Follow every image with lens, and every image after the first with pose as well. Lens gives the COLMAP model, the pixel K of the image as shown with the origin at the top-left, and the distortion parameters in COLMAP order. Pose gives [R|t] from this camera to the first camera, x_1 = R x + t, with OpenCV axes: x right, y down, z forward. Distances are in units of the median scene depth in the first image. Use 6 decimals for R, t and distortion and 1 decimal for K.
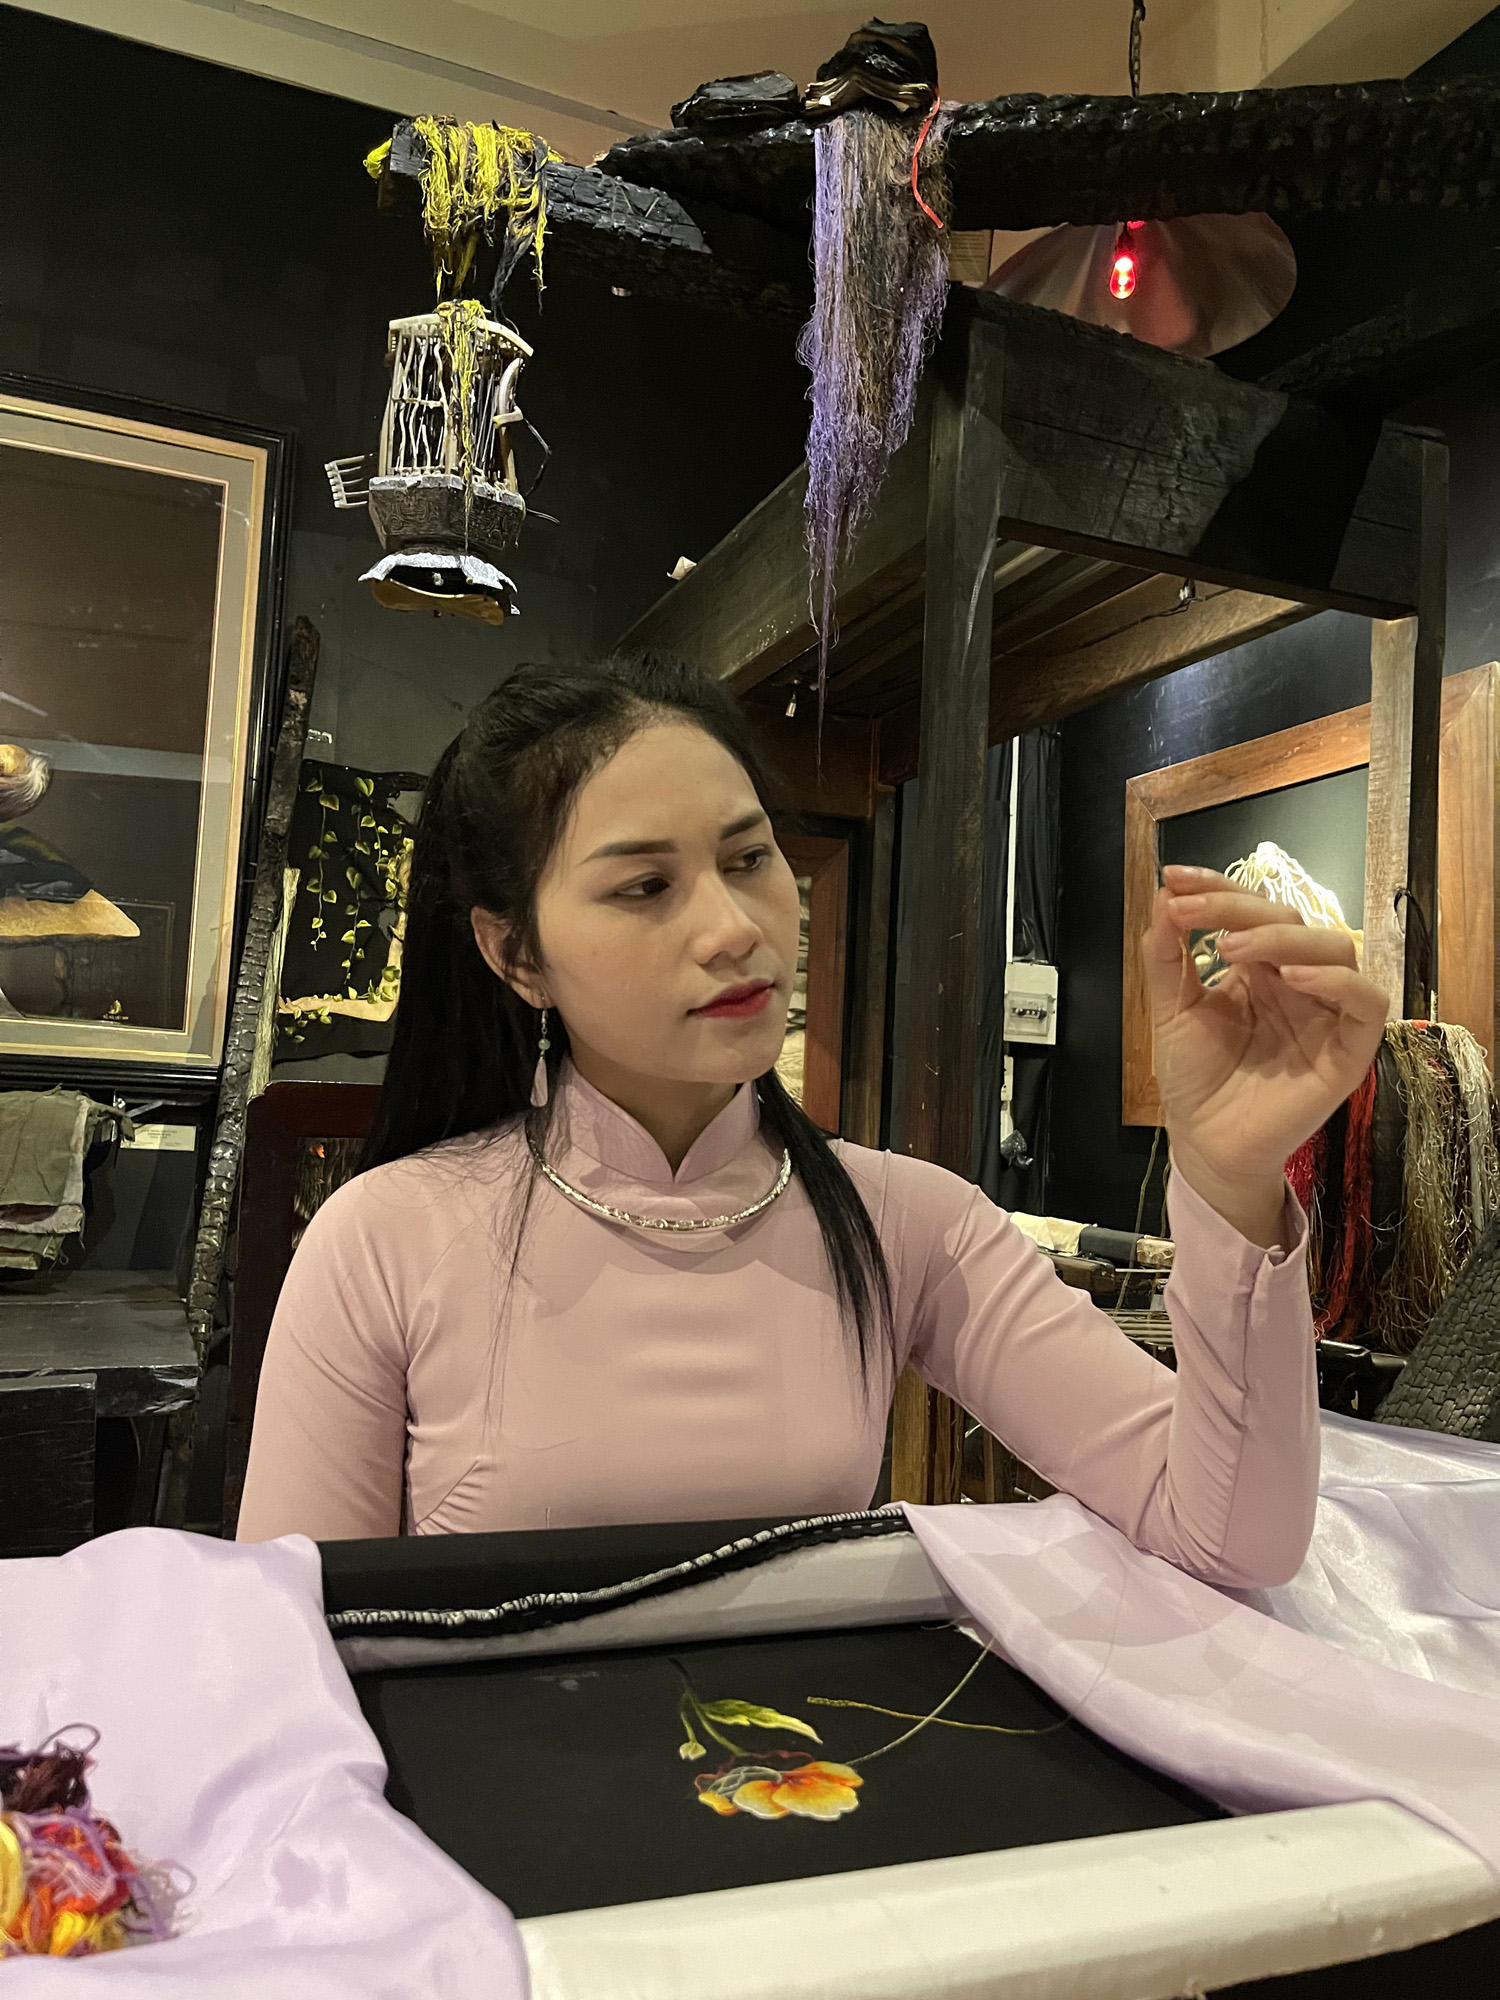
lens RADIAL K [[1494.8, 0, 714.7], [0, 1494.8, 973.7], [0, 0, 1]] dist [0.092146, -0.124959]
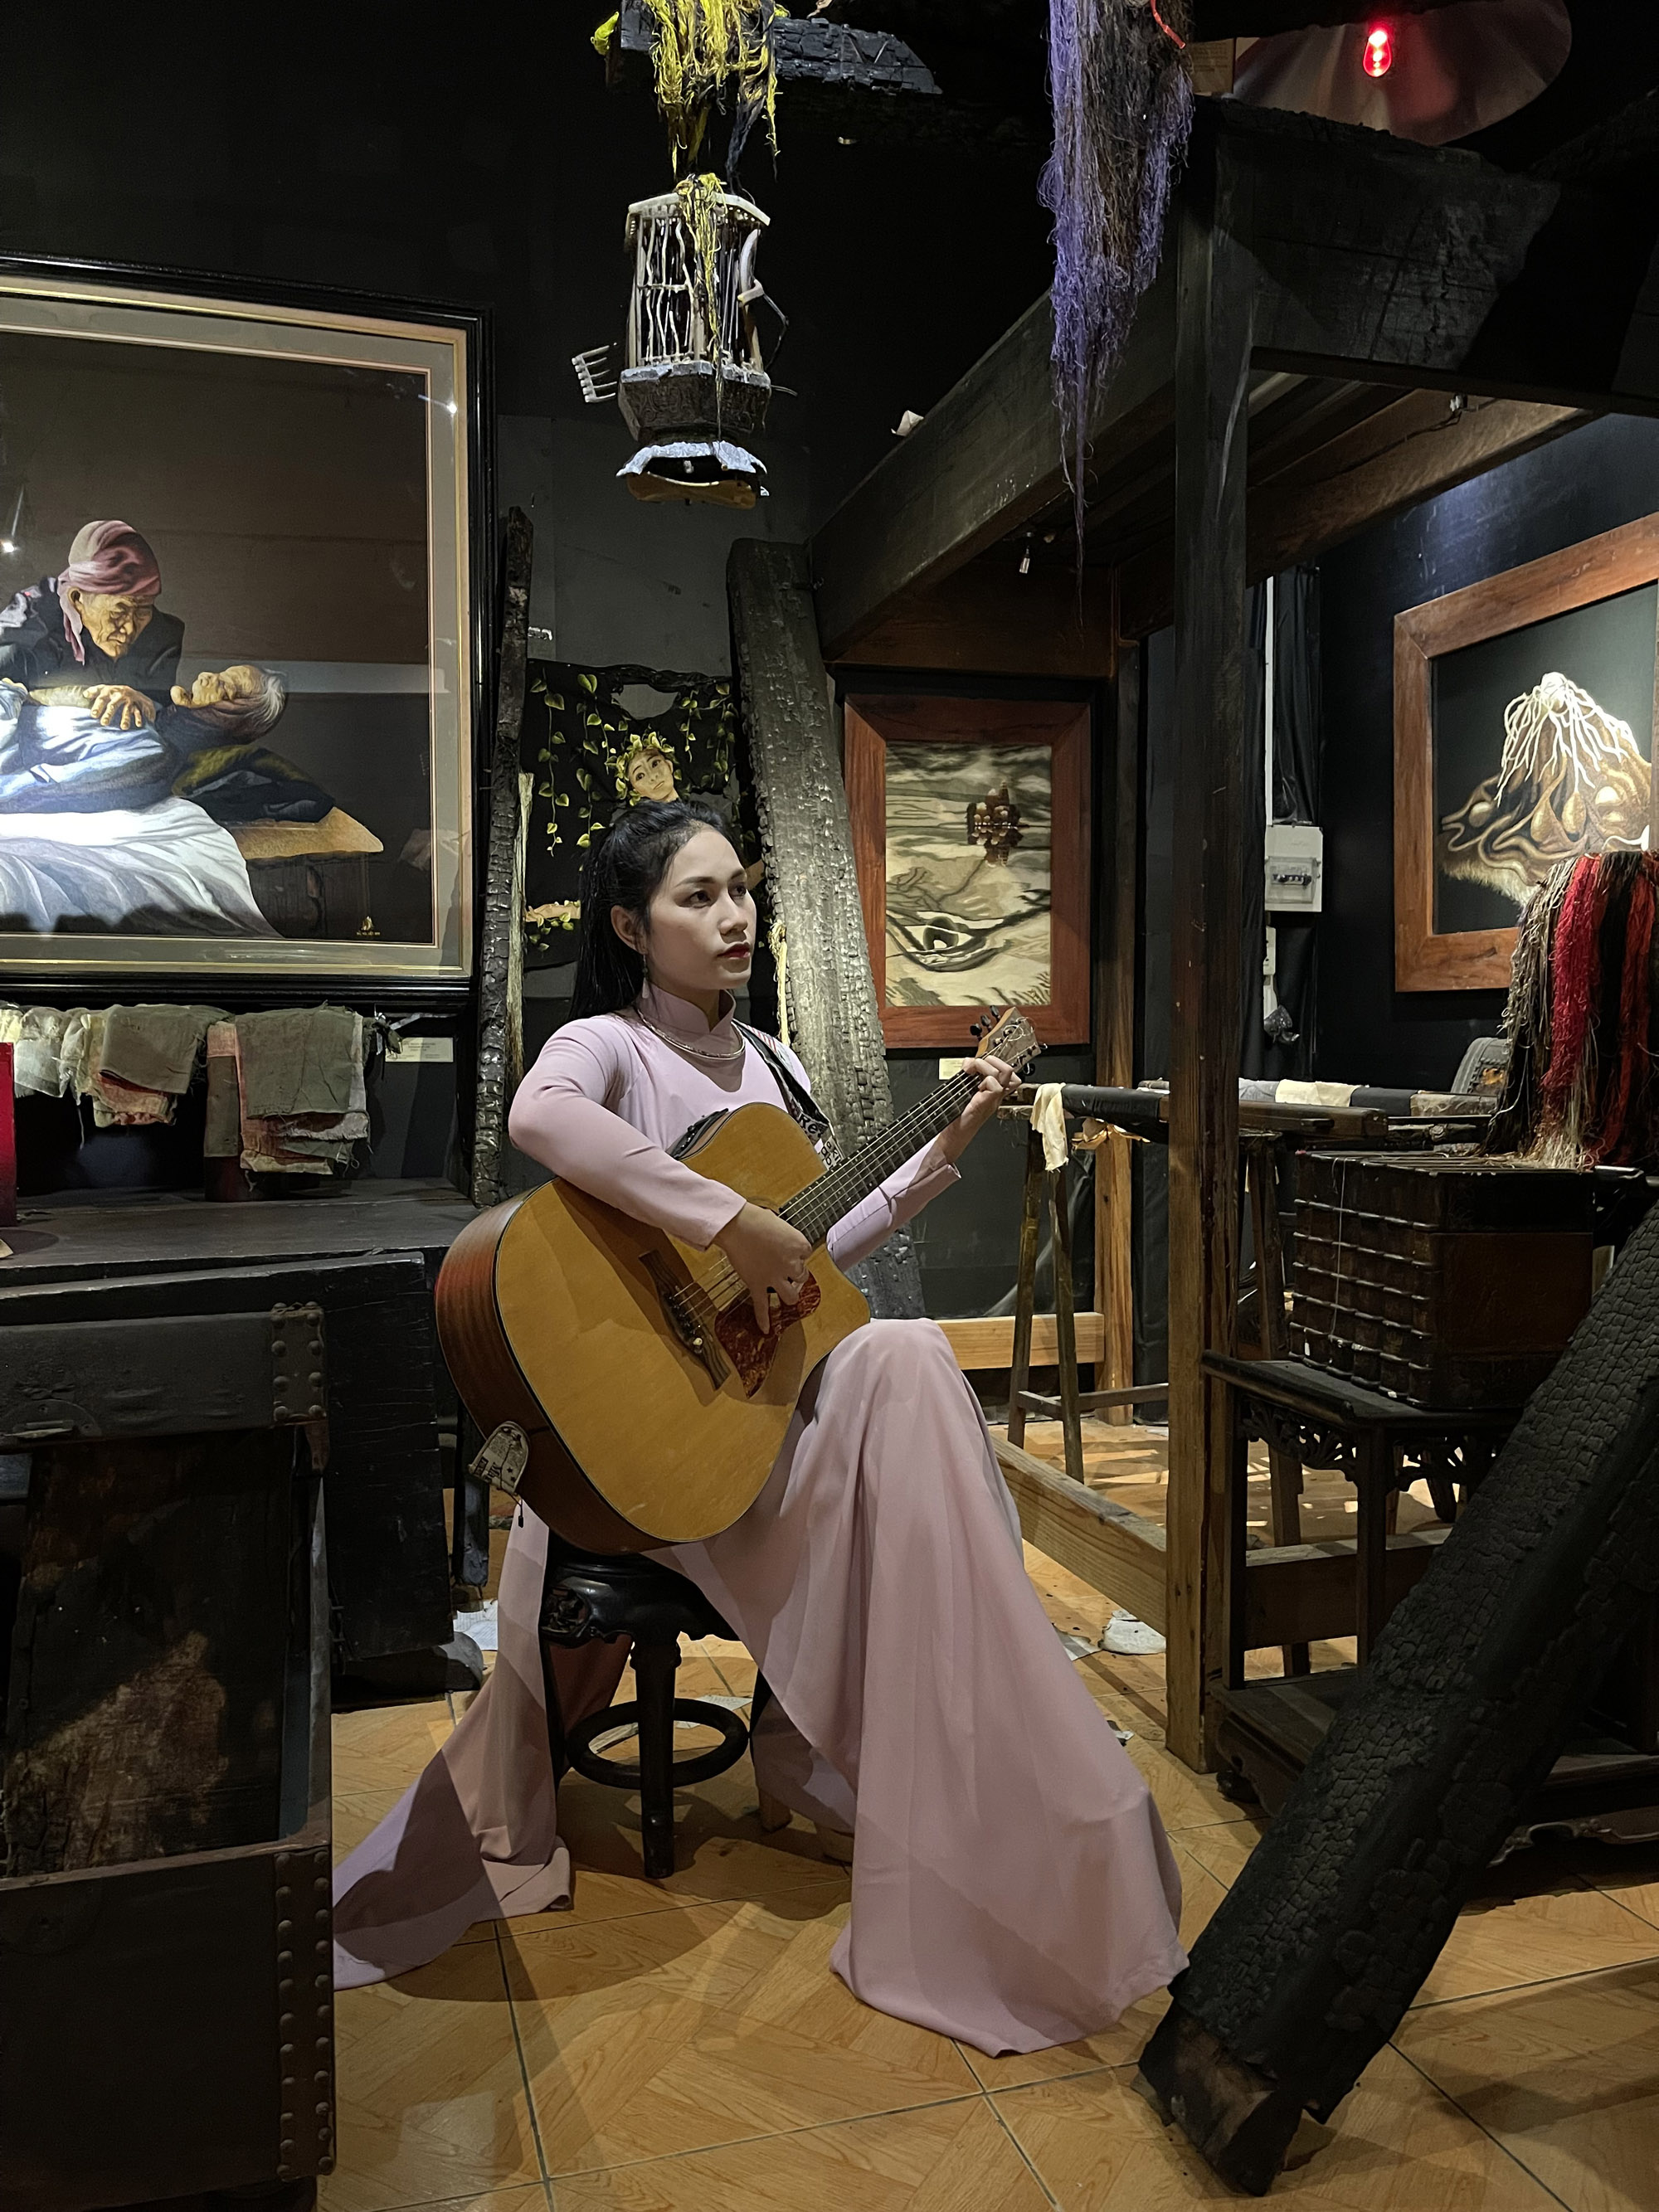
lens RADIAL K [[1653.4, 0, 790.5], [0, 1653.4, 1076.9], [0, 0, 1]] dist [0.092146, -0.124959]
pose [[0.994900, -0.049968, -0.087623, -0.031181], [0.060178, 0.991182, 0.118055, 0.013468], [0.080951, -0.122726, 0.989134, -0.128441]]
